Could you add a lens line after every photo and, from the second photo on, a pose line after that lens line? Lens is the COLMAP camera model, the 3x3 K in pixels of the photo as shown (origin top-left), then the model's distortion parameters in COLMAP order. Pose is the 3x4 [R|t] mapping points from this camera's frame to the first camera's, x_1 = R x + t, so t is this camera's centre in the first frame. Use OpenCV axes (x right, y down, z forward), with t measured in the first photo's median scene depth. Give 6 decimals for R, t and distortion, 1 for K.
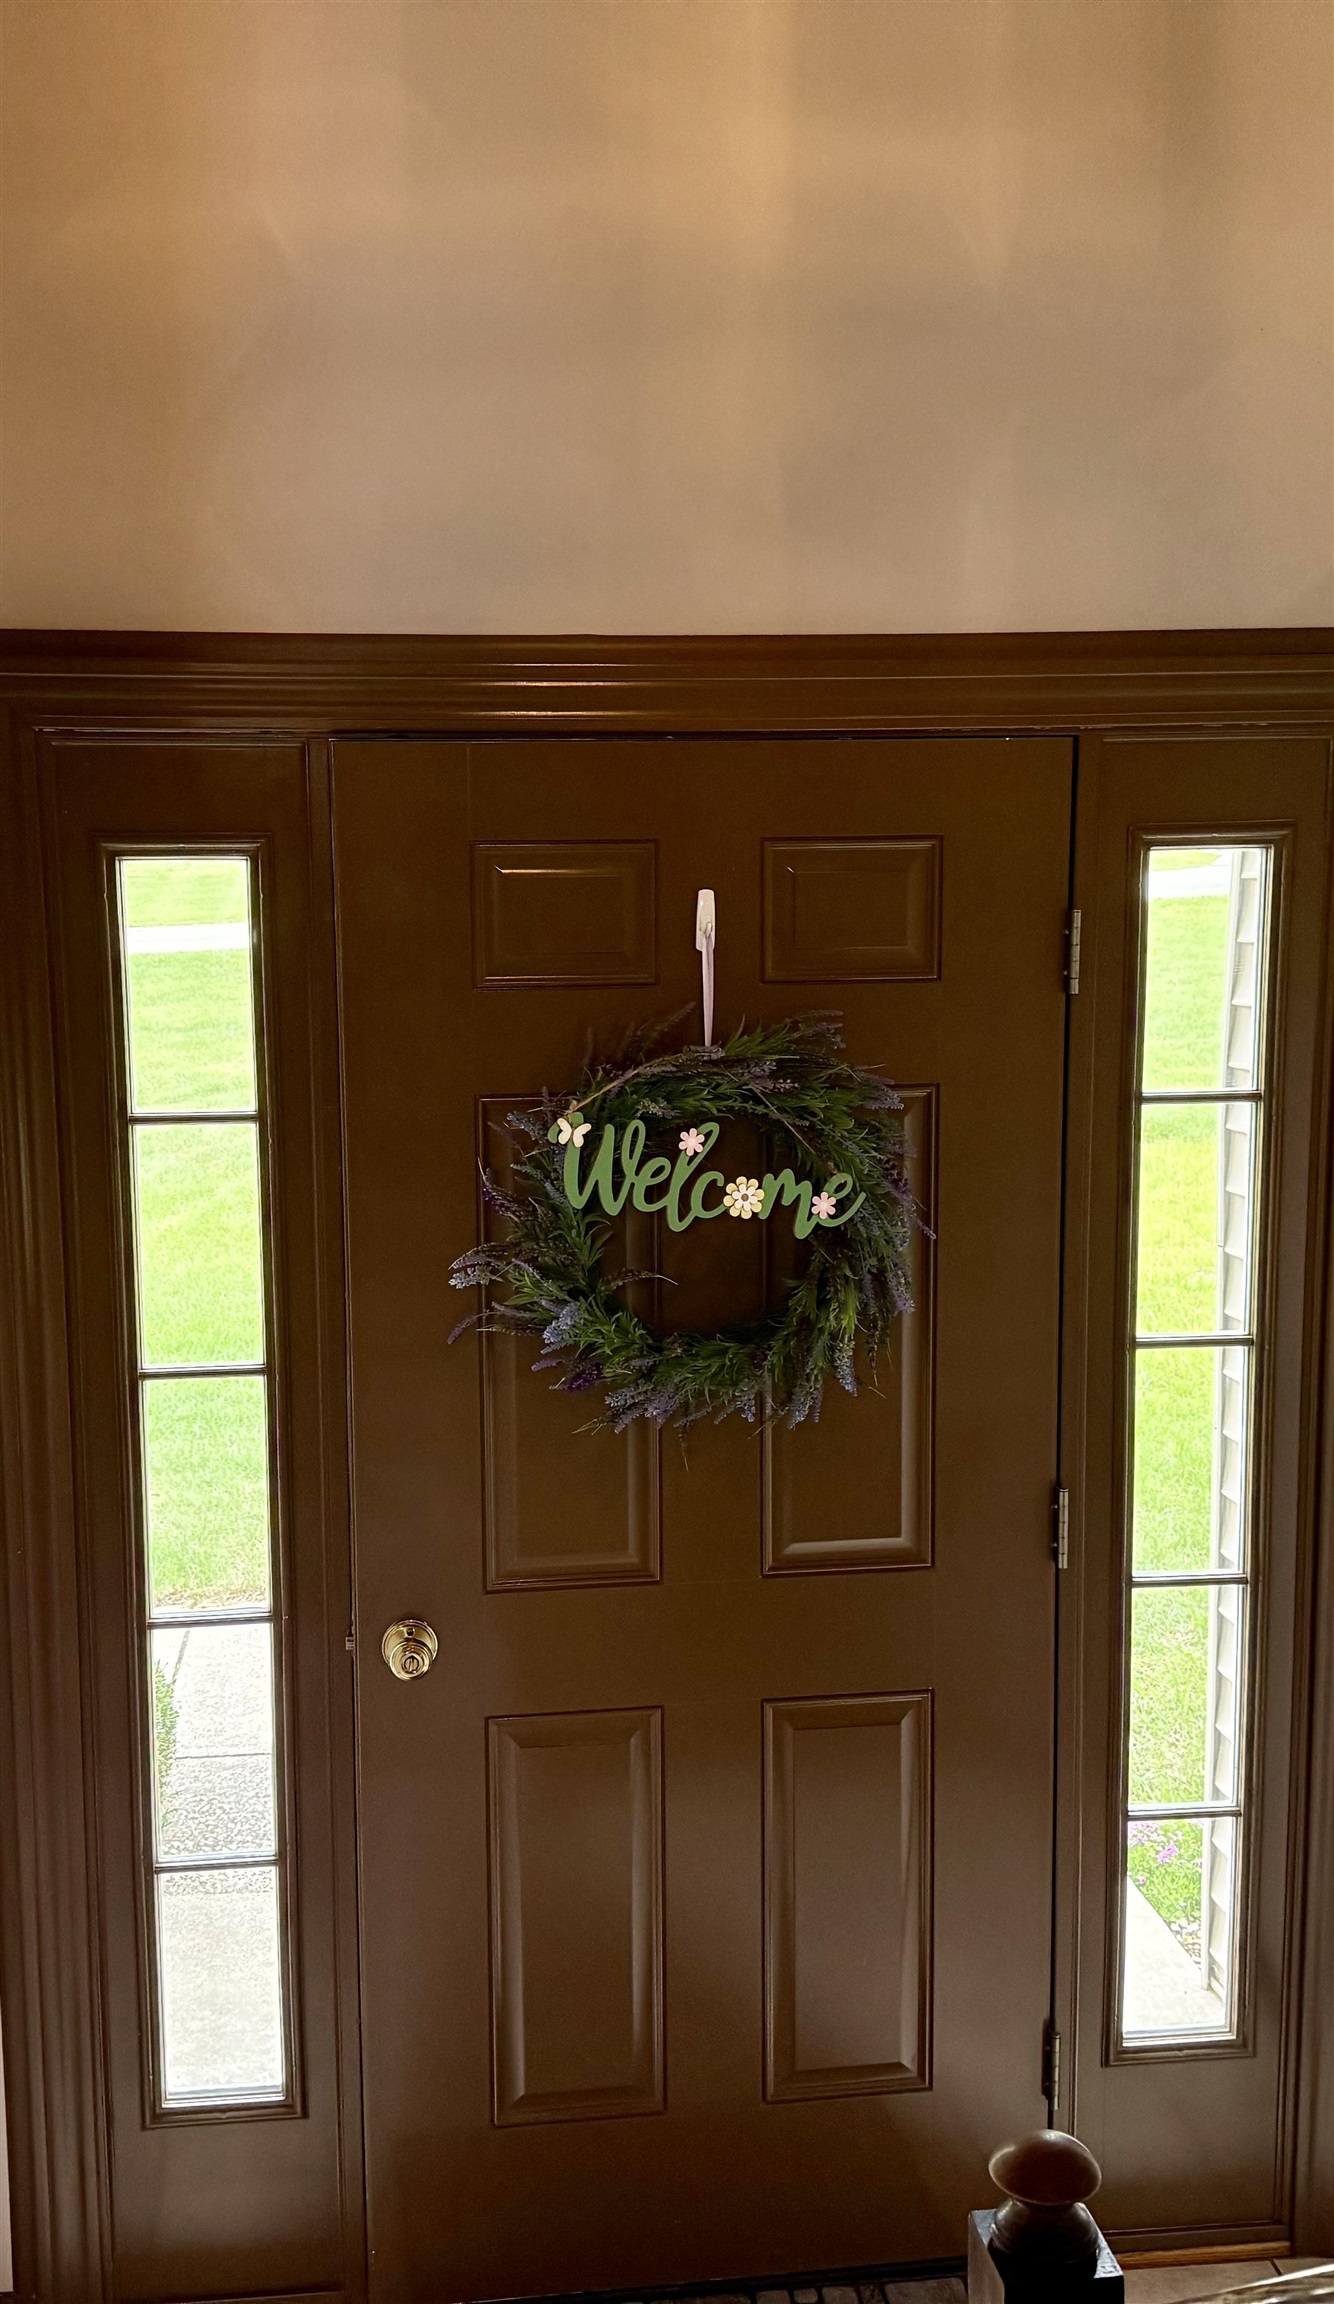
lens RADIAL K [[2282.7, 0, 623.1], [0, 2282.7, 1122.5], [0, 0, 1]] dist [0.080383, 0.000000]
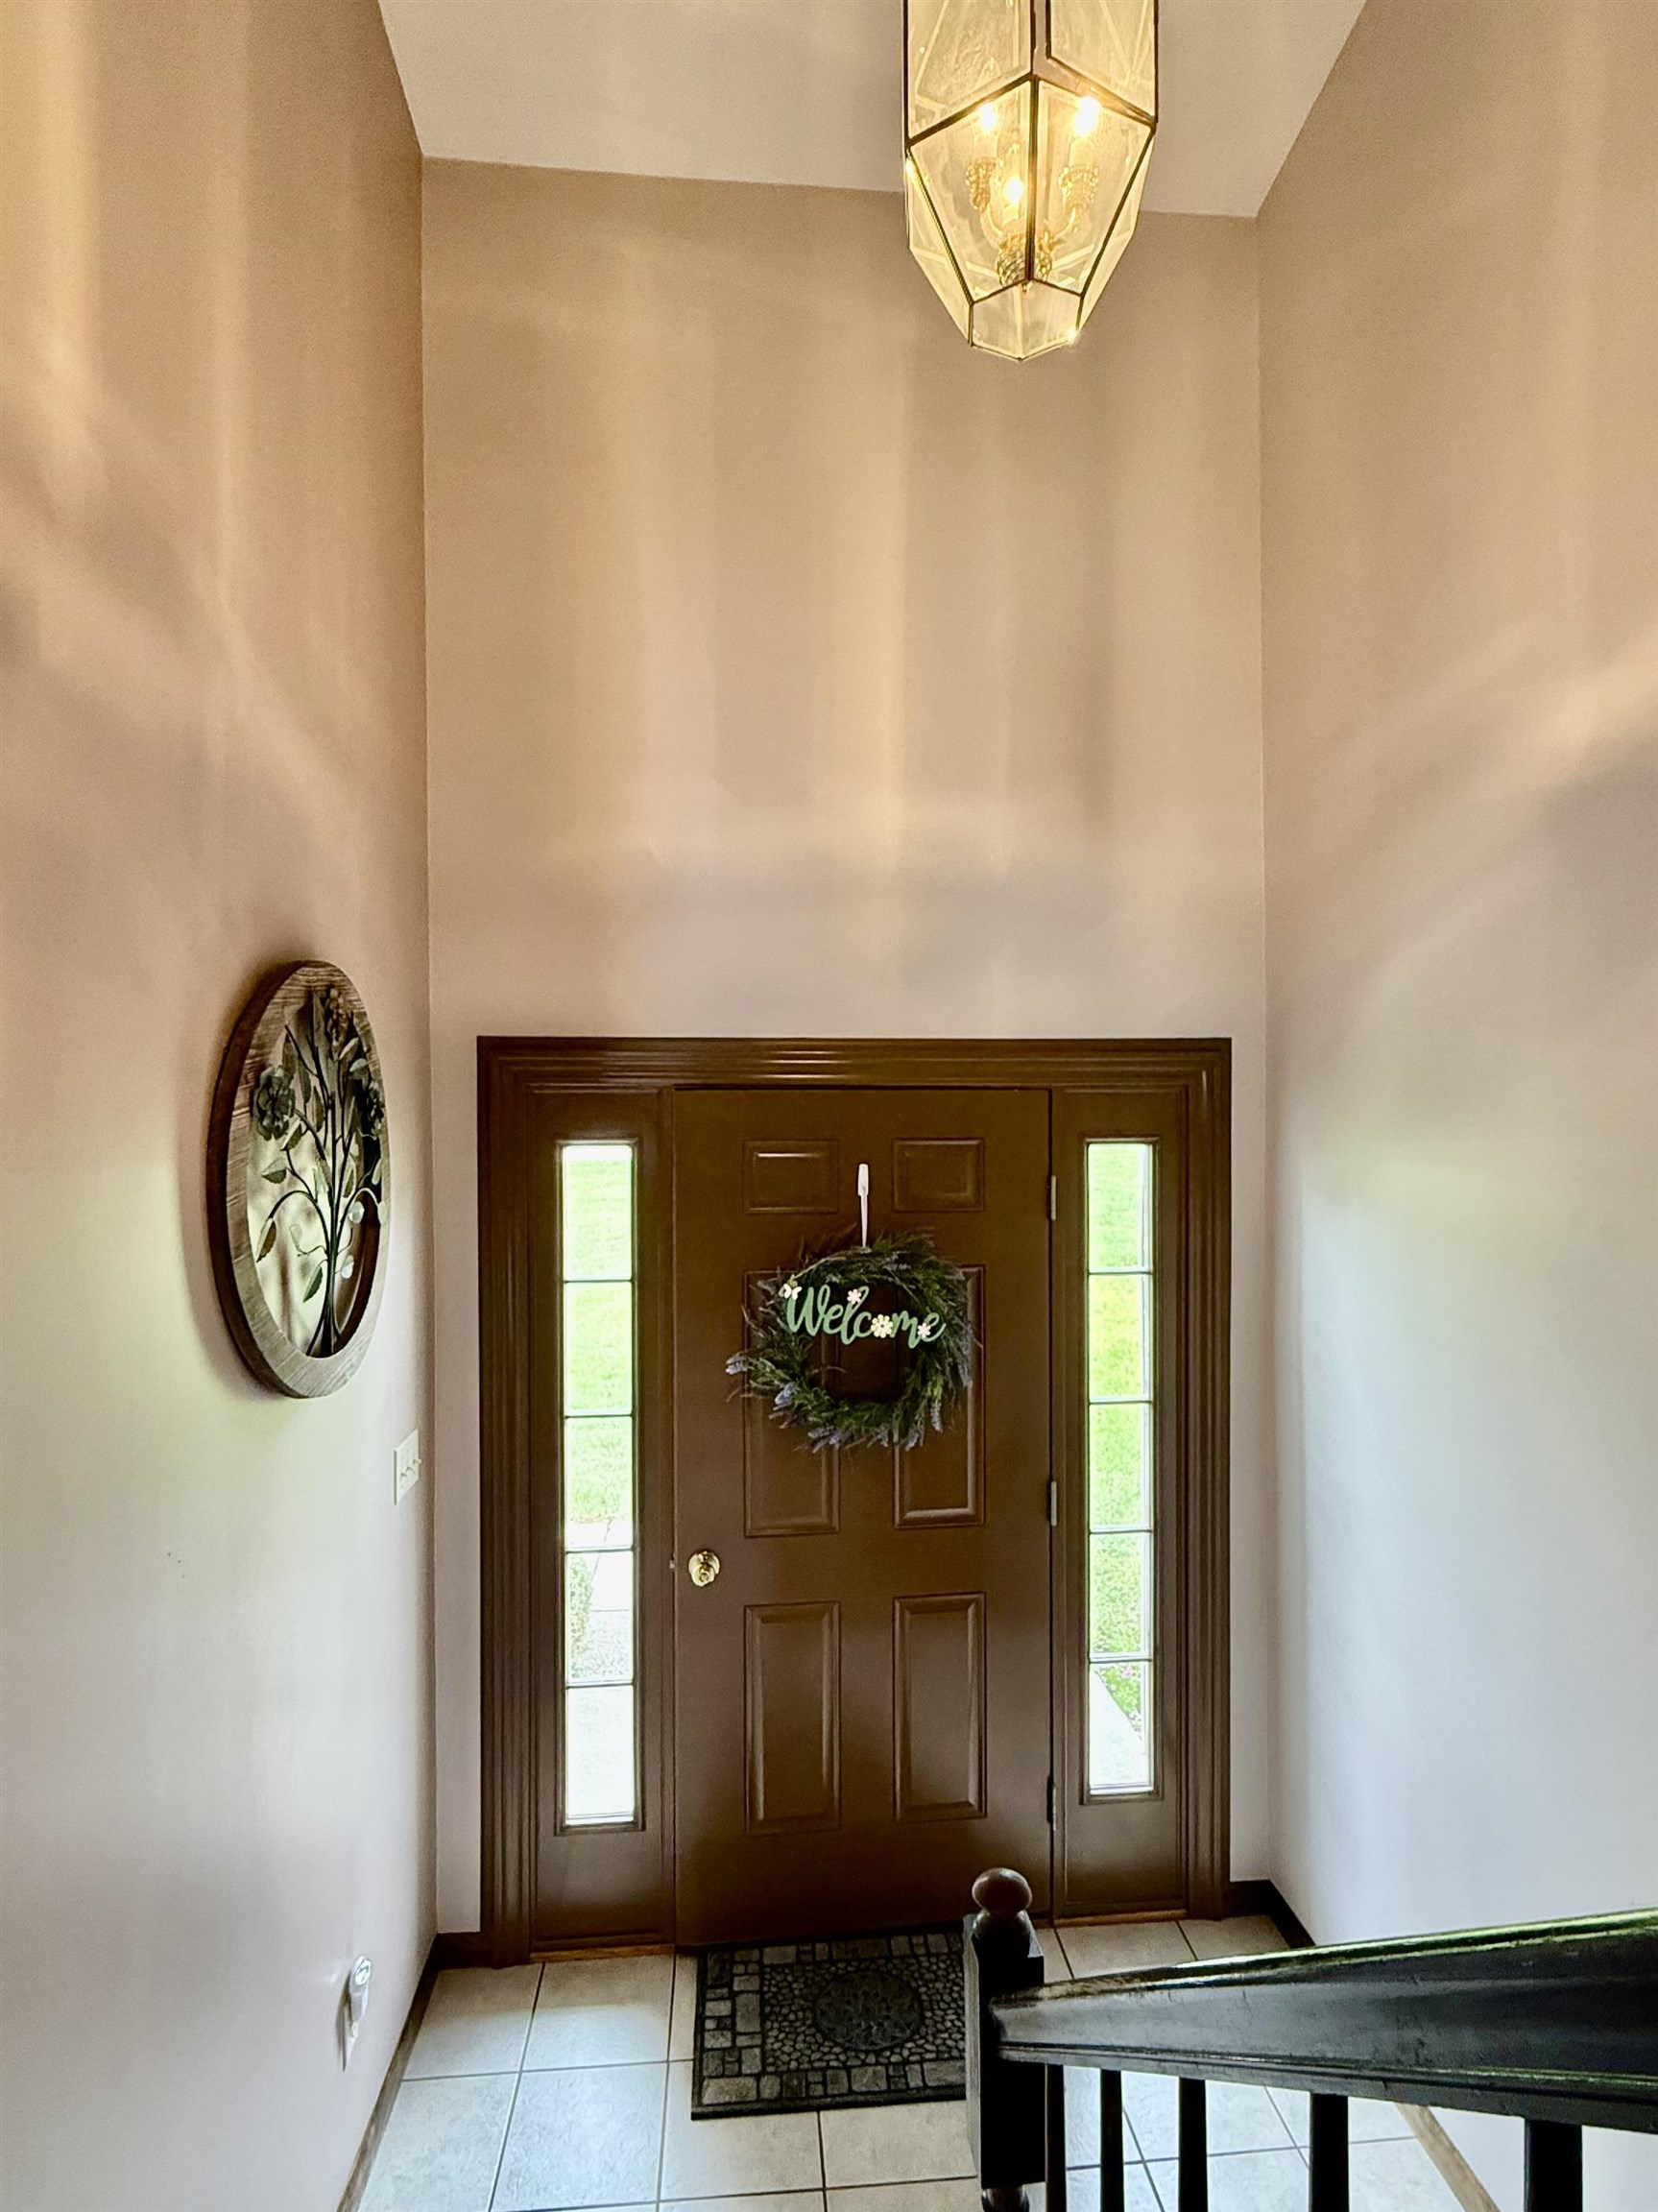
lens RADIAL K [[884.4, 0, 818.0], [0, 884.4, 1107.3], [0, 0, 1]] dist [0.001897, -0.000115]
pose [[0.998732, 0.003989, -0.050176, 0.035125], [-0.011051, 0.989908, -0.141281, -0.042344], [0.049106, 0.141657, 0.988697, 0.234998]]
